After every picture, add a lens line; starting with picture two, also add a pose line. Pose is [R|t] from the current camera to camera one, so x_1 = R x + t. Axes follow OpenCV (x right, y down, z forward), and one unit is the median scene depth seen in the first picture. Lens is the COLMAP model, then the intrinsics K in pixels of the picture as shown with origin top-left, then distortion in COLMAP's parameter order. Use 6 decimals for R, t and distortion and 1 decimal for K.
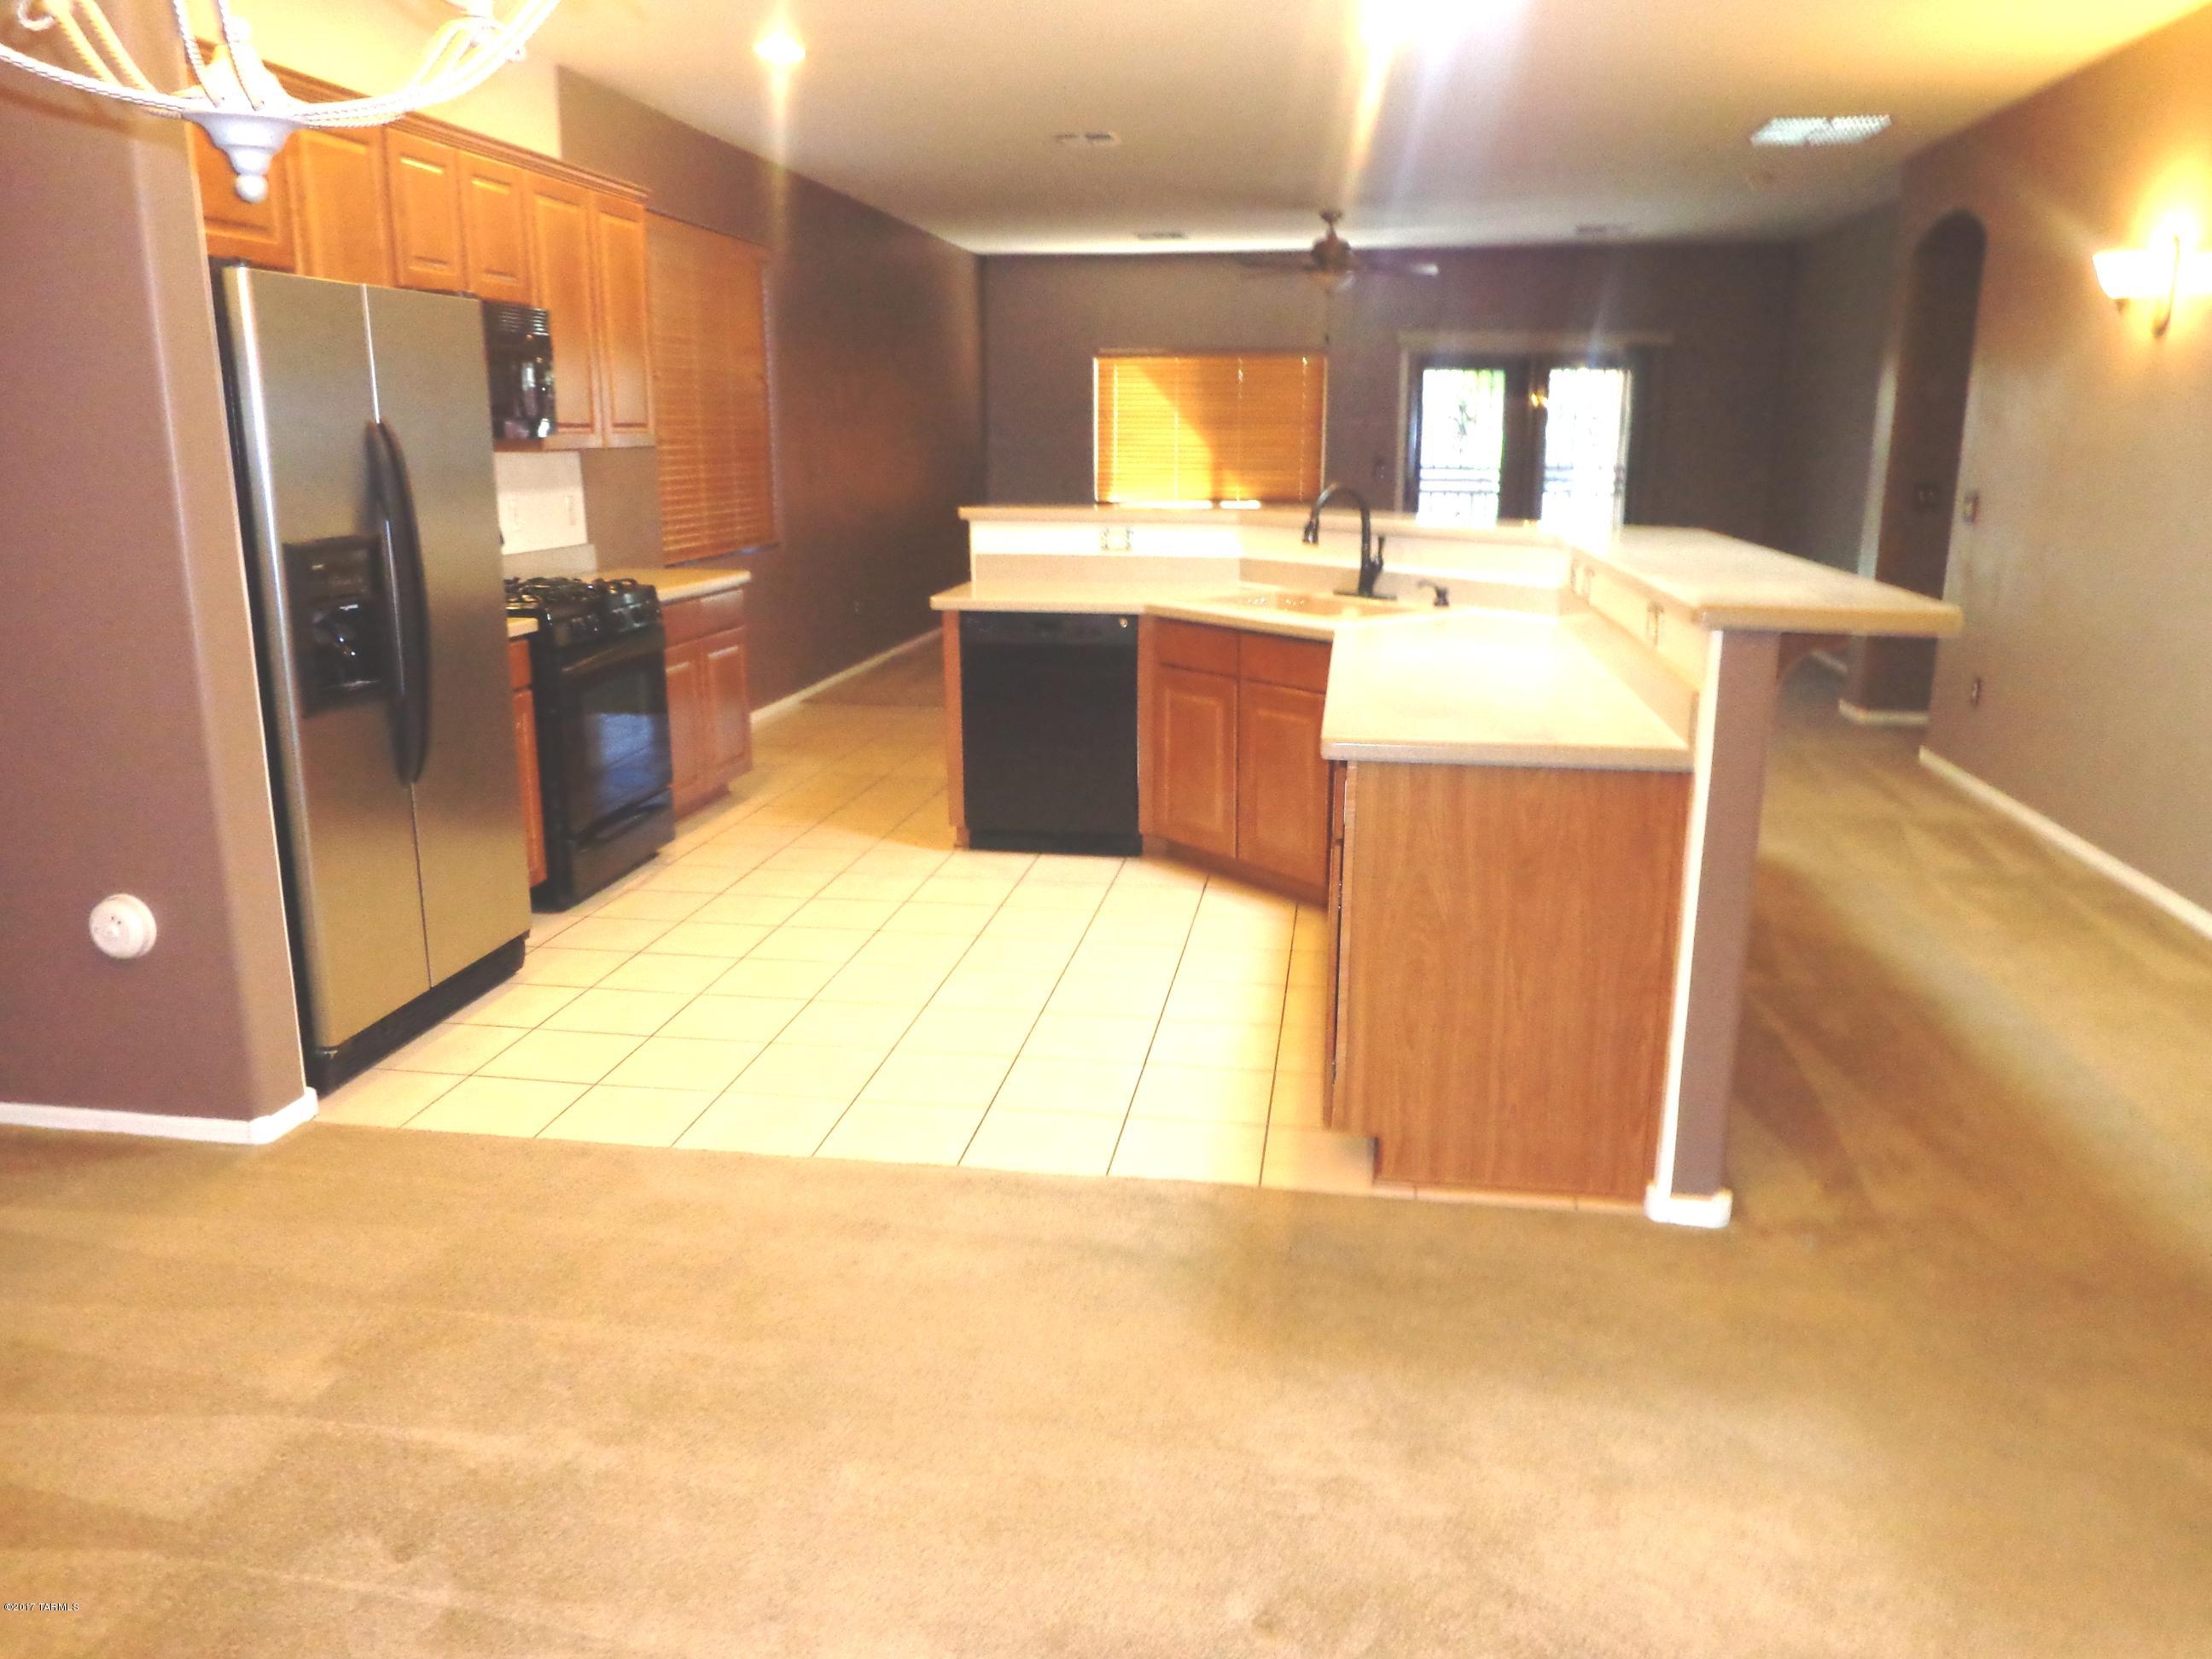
lens RADIAL K [[1633.4, 0, 1106.0], [0, 1633.4, 829.5], [0, 0, 1]] dist [-0.011073, 0.002439]
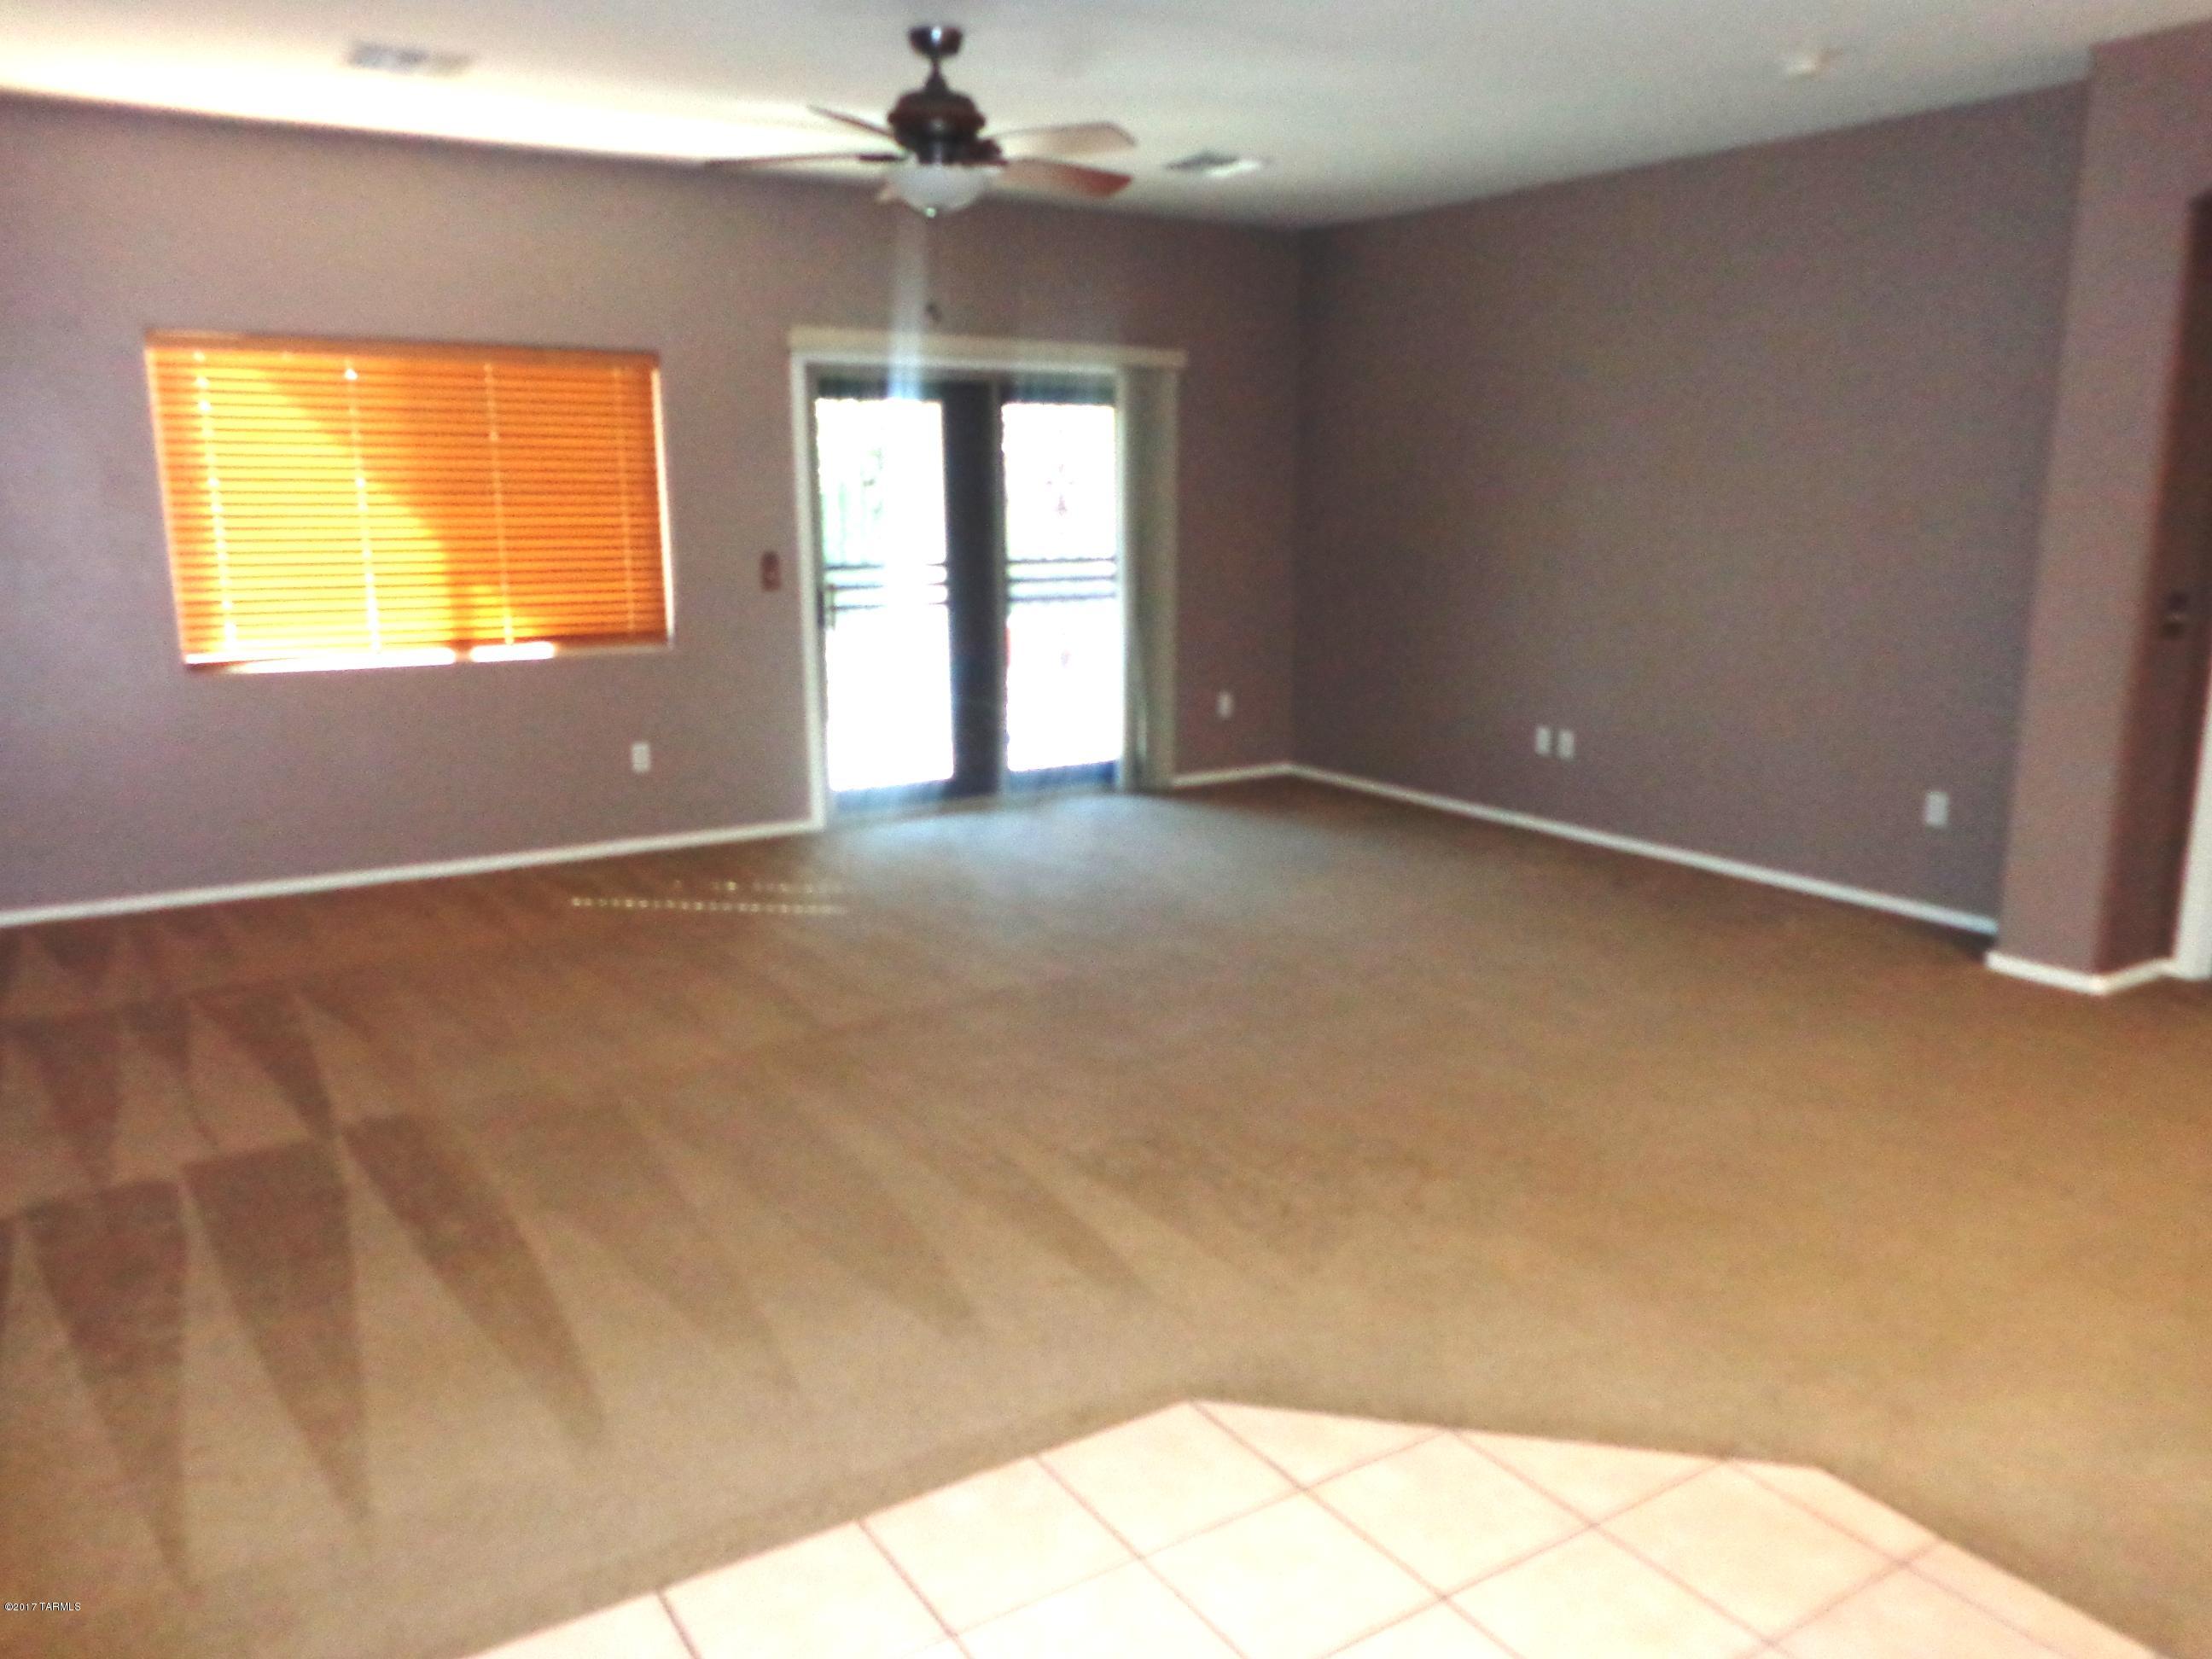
lens RADIAL K [[1633.4, 0, 1106.0], [0, 1633.4, 829.5], [0, 0, 1]] dist [-0.011073, 0.002439]
pose [[0.742808, -0.136819, 0.655375, -0.296600], [0.163052, 0.986391, 0.021118, -0.308472], [-0.649346, 0.091174, 0.755008, 1.242865]]
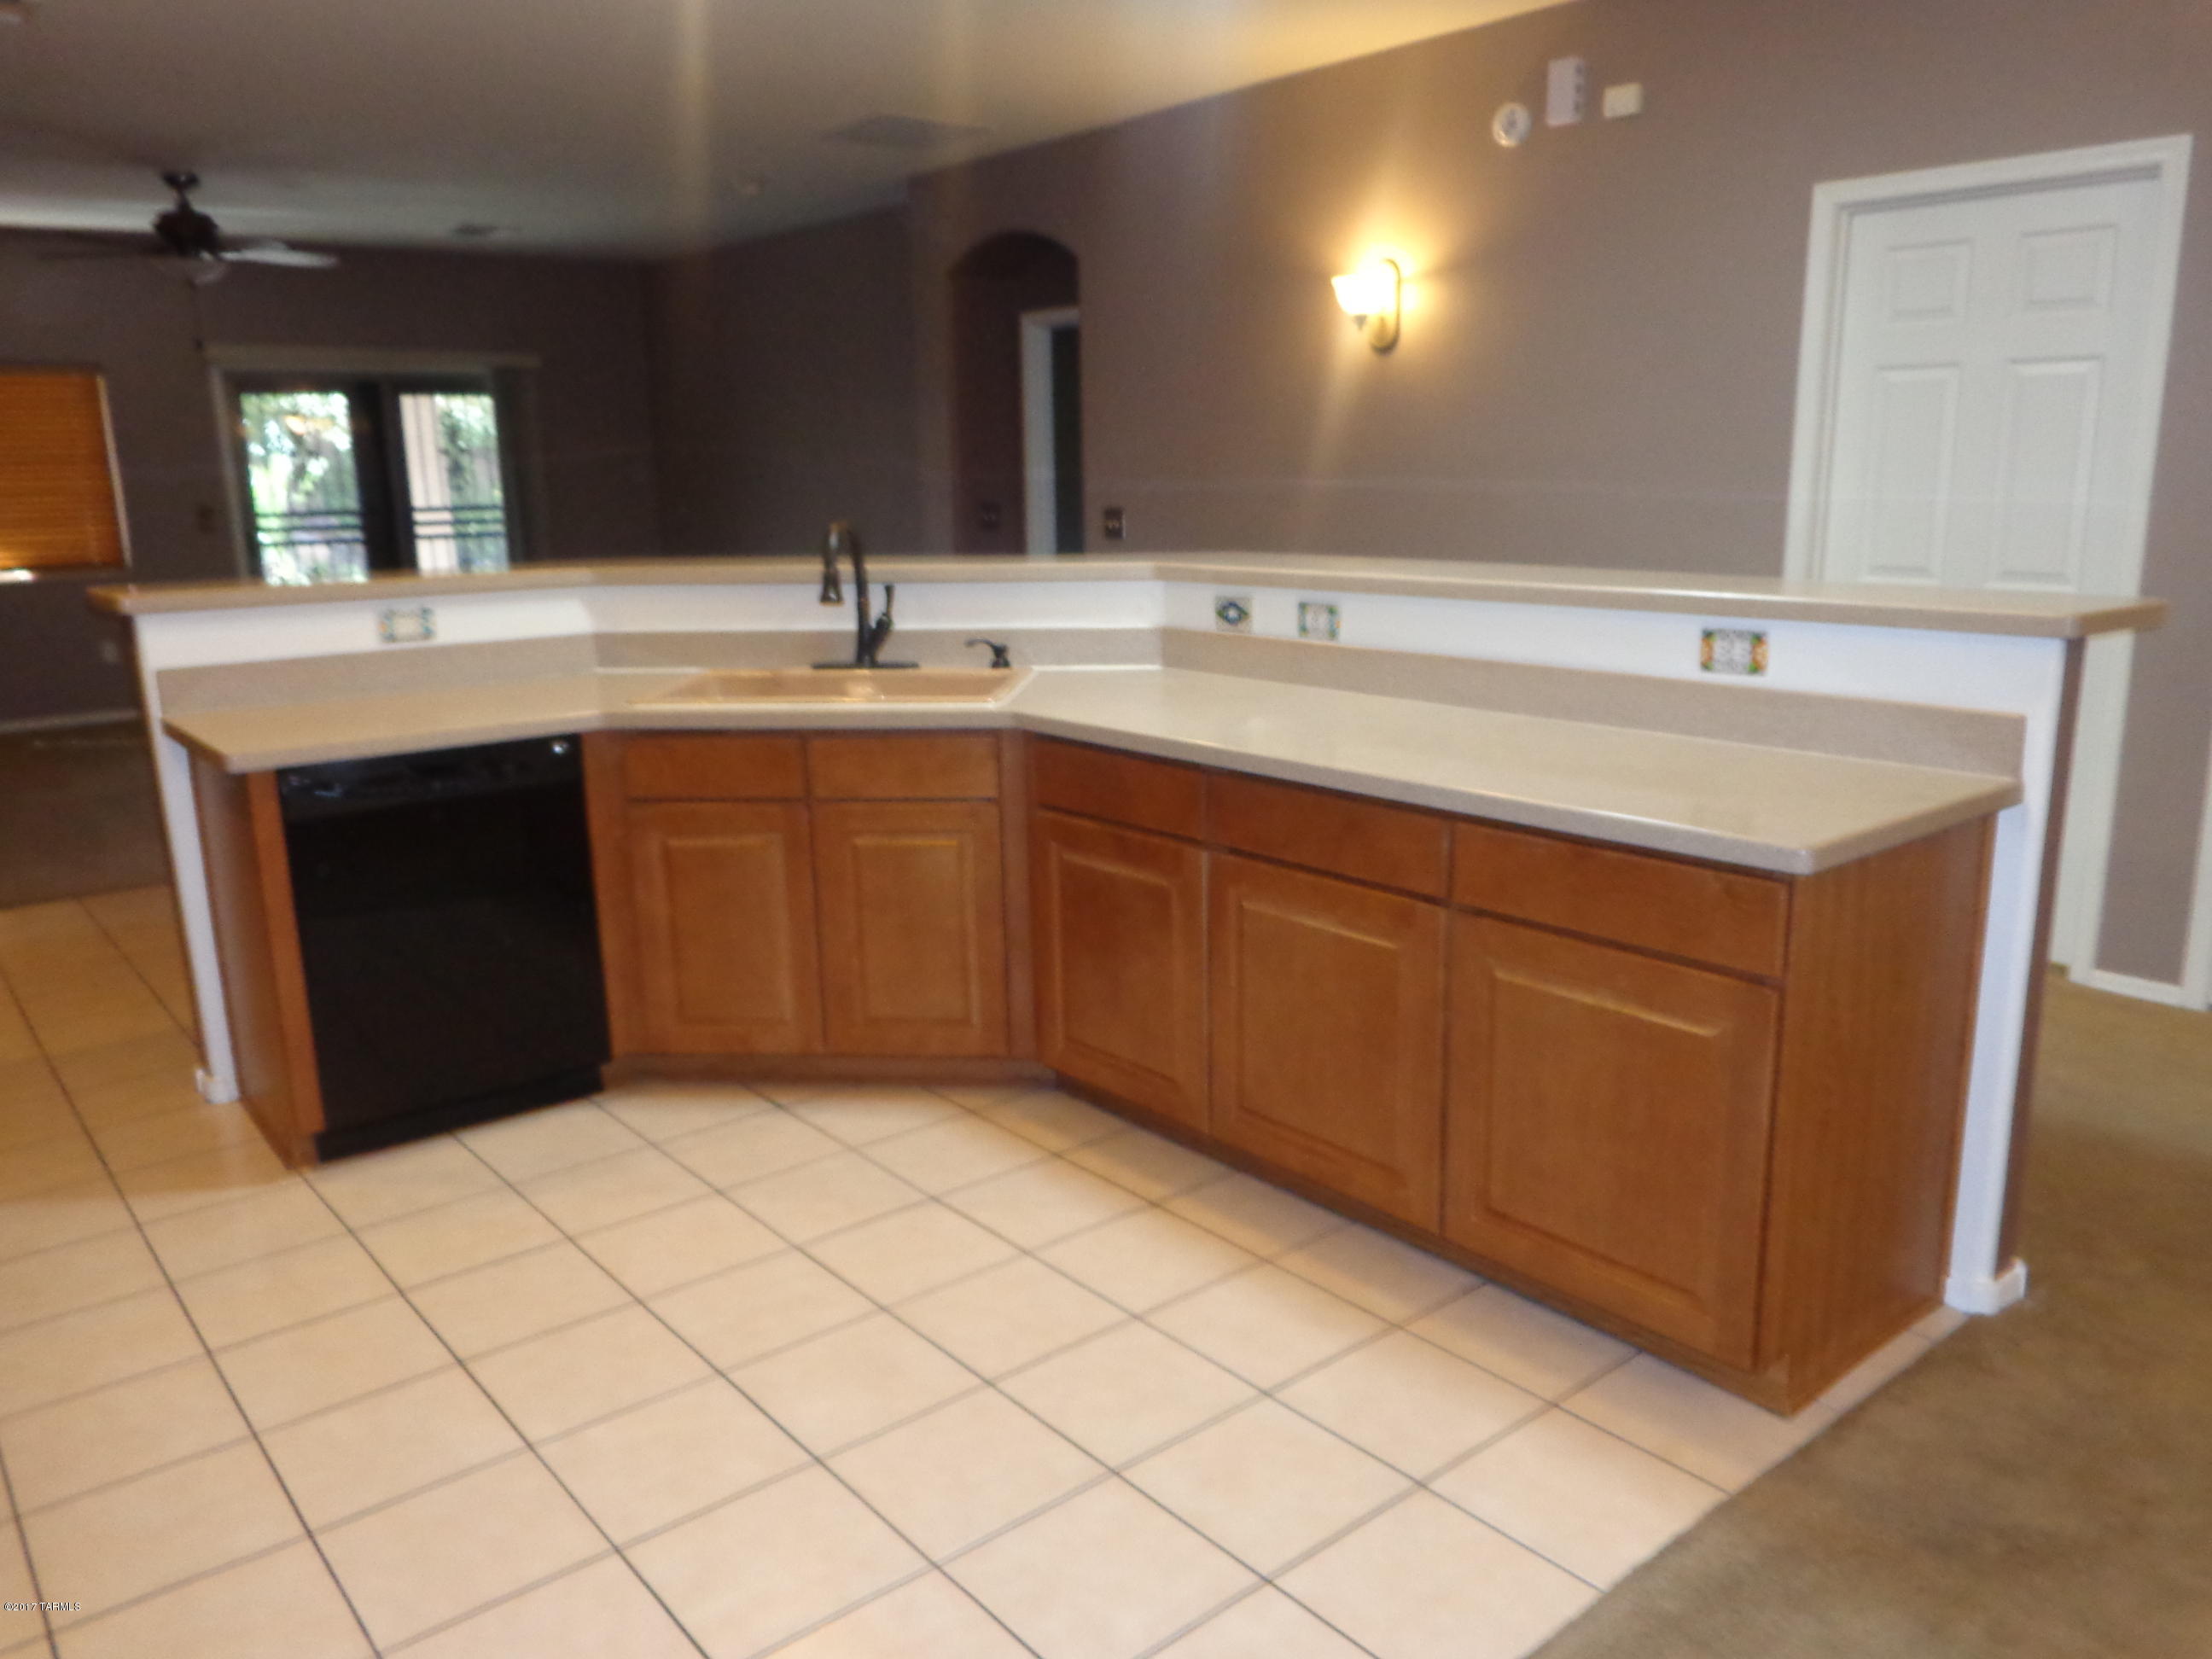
lens RADIAL K [[1633.4, 0, 1106.0], [0, 1633.4, 829.5], [0, 0, 1]] dist [-0.011073, 0.002439]
pose [[0.663614, -0.178720, 0.726413, -0.332197], [0.196140, 0.978640, 0.061592, -0.095734], [-0.721904, 0.101606, 0.684493, 0.420509]]
